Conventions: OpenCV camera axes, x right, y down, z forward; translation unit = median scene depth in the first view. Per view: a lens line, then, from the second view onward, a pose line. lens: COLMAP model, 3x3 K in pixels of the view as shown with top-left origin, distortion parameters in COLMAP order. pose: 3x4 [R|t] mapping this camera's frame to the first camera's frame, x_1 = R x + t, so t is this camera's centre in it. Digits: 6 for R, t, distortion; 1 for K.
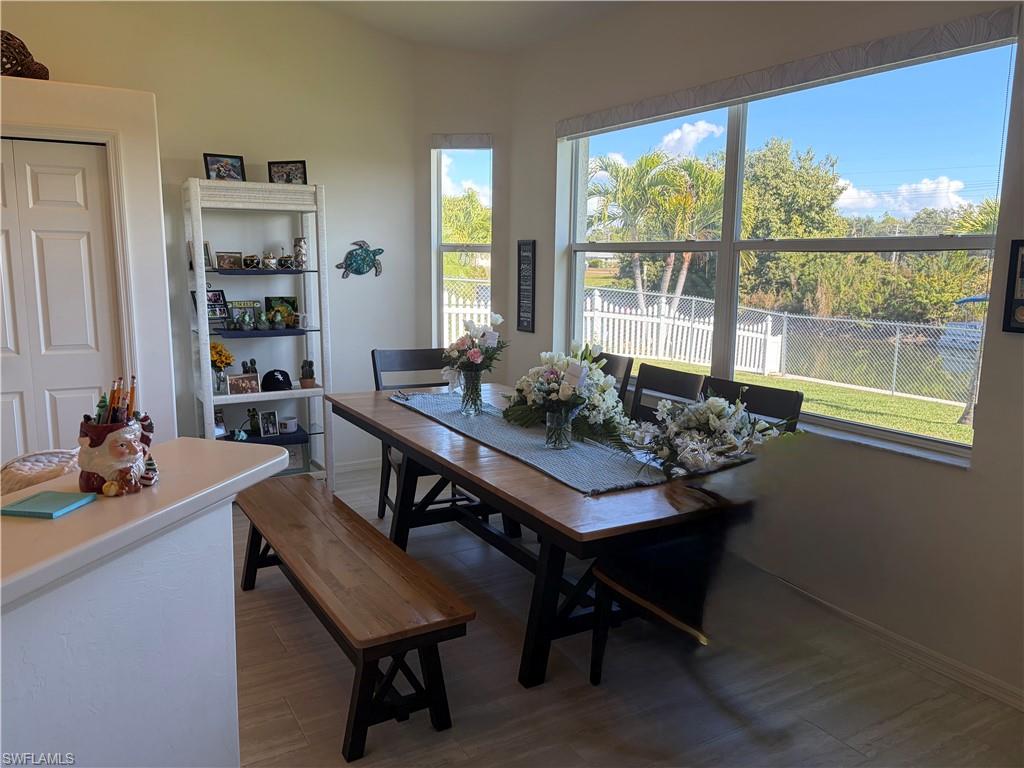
lens RADIAL K [[784.3, 0, 506.4], [0, 784.3, 382.2], [0, 0, 1]] dist [0.017941, -0.002306]
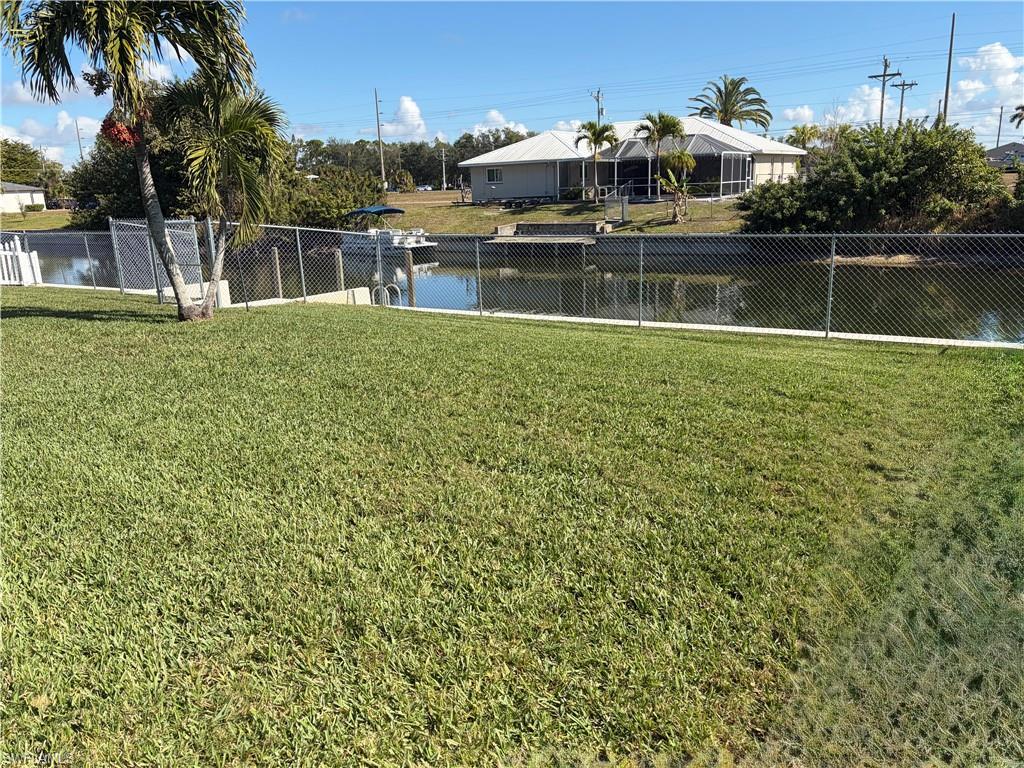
lens RADIAL K [[778.9, 0, 512.0], [0, 778.9, 384.0], [0, 0, 1]] dist [0.072829, -0.077624]
pose [[0.883292, -0.163099, 0.439538, 1.639862], [0.123881, 0.985410, 0.116707, 0.336973], [-0.452160, -0.048636, 0.890610, -1.535076]]
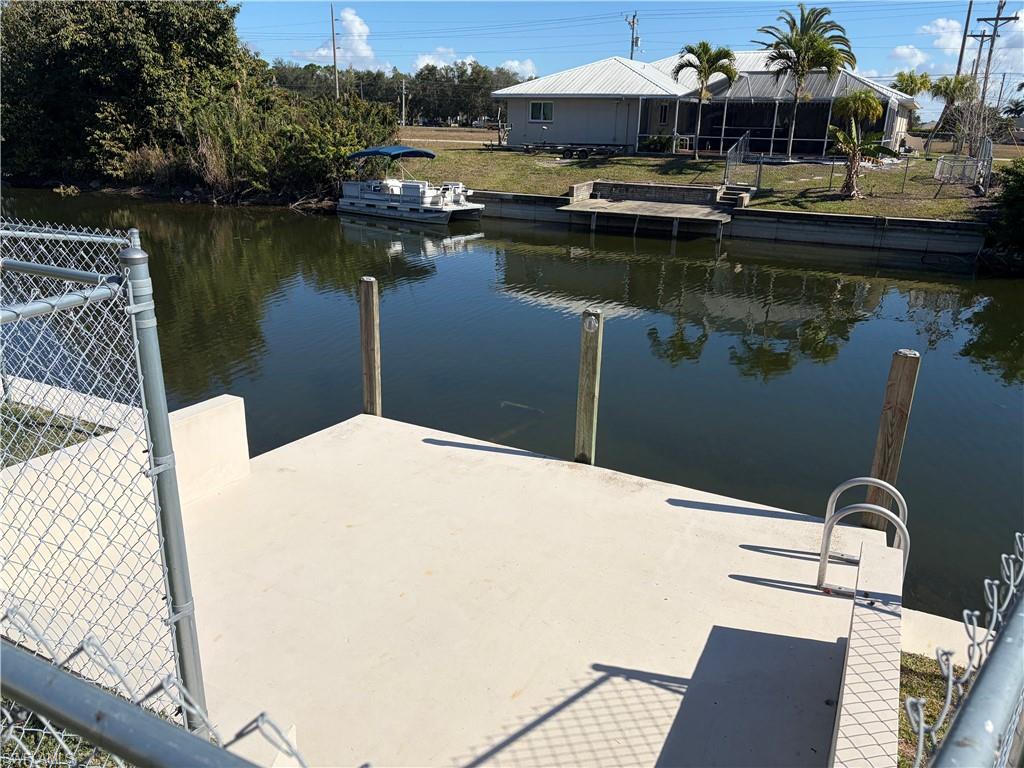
lens RADIAL K [[784.3, 0, 506.4], [0, 784.3, 382.2], [0, 0, 1]] dist [0.017941, -0.002306]
pose [[0.853914, -0.158714, 0.495622, 1.928164], [0.072681, 0.979397, 0.188412, -0.090856], [-0.515314, -0.124866, 0.847856, 1.307810]]
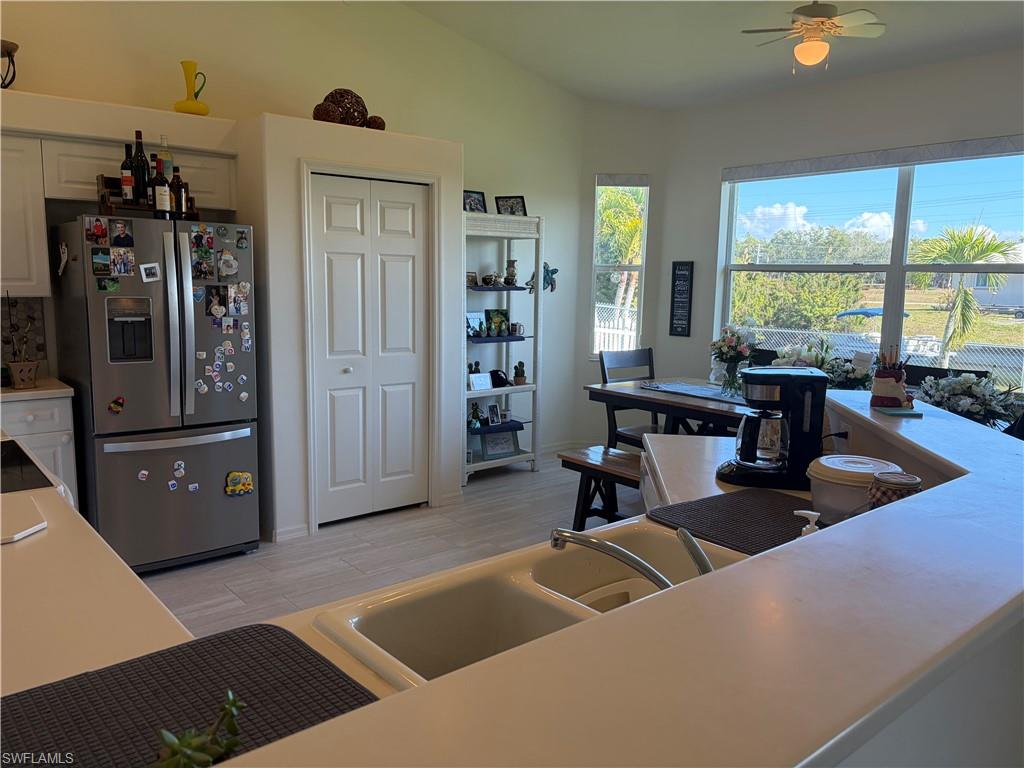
lens RADIAL K [[778.9, 0, 512.0], [0, 778.9, 384.0], [0, 0, 1]] dist [0.072829, -0.077624]
pose [[0.986946, -0.018997, 0.159926, -0.472480], [0.021826, 0.999635, -0.015947, 0.026181], [-0.159564, 0.019229, 0.987000, -0.180057]]
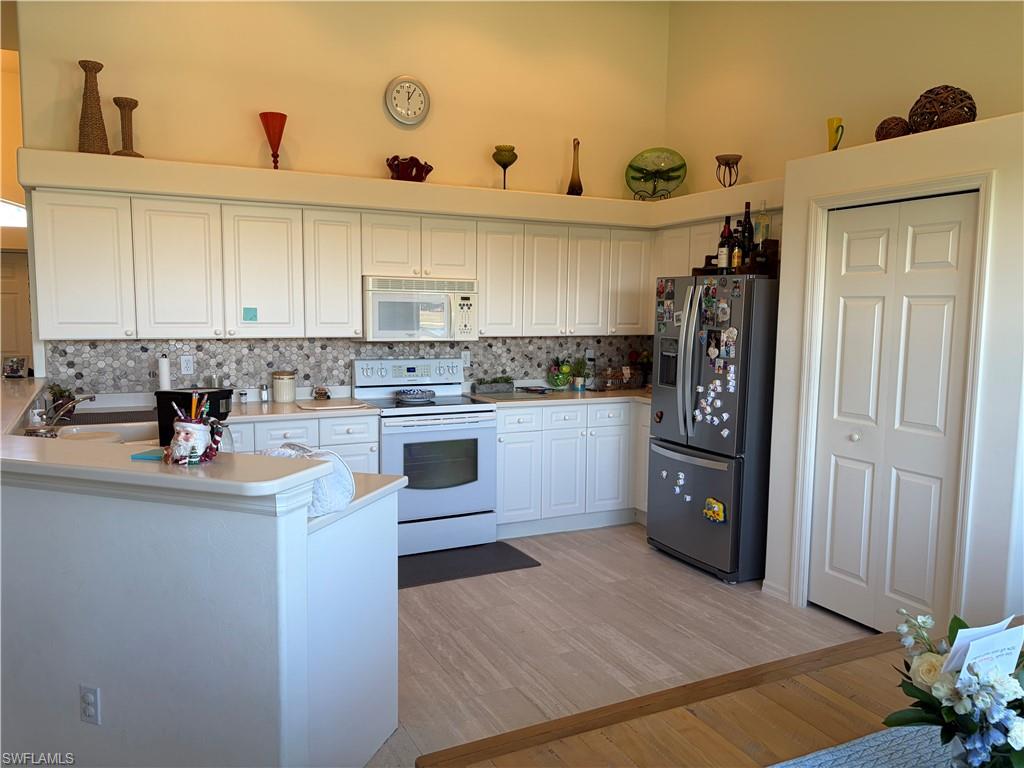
lens RADIAL K [[778.9, 0, 512.0], [0, 778.9, 384.0], [0, 0, 1]] dist [0.072829, -0.077624]
pose [[-0.062519, 0.086044, -0.994328, 0.288901], [-0.172444, 0.980361, 0.095678, -0.079680], [0.983033, 0.177448, -0.046454, 0.485359]]
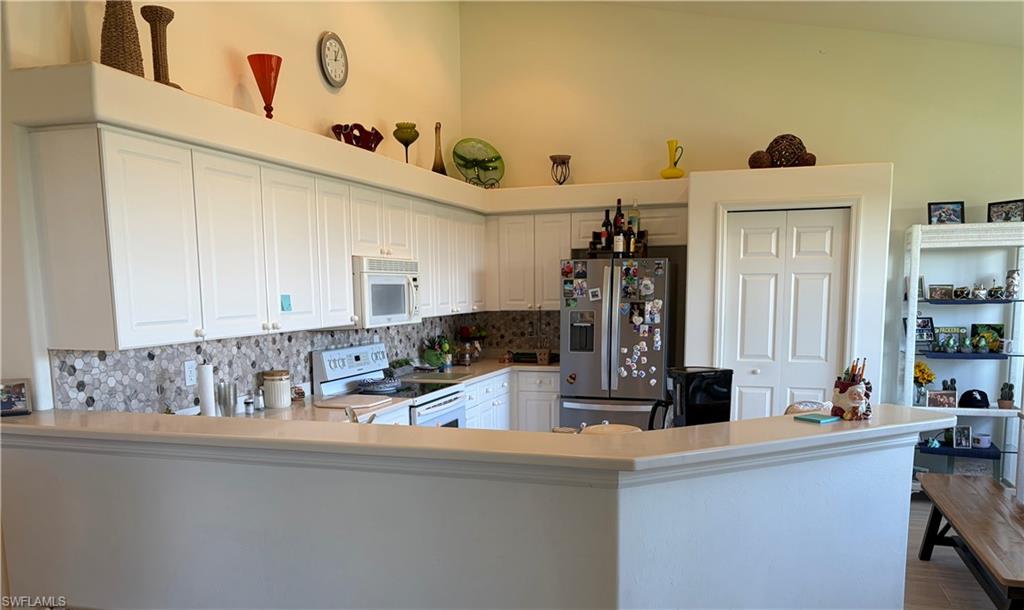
lens RADIAL K [[786.6, 0, 513.1], [0, 786.6, 395.4], [0, 0, 1]] dist [0.067032, -0.075565]
pose [[0.672114, 0.085159, -0.735534, 0.100031], [-0.101080, 0.994617, 0.022791, 0.033513], [0.733516, 0.059029, 0.677104, -0.246496]]
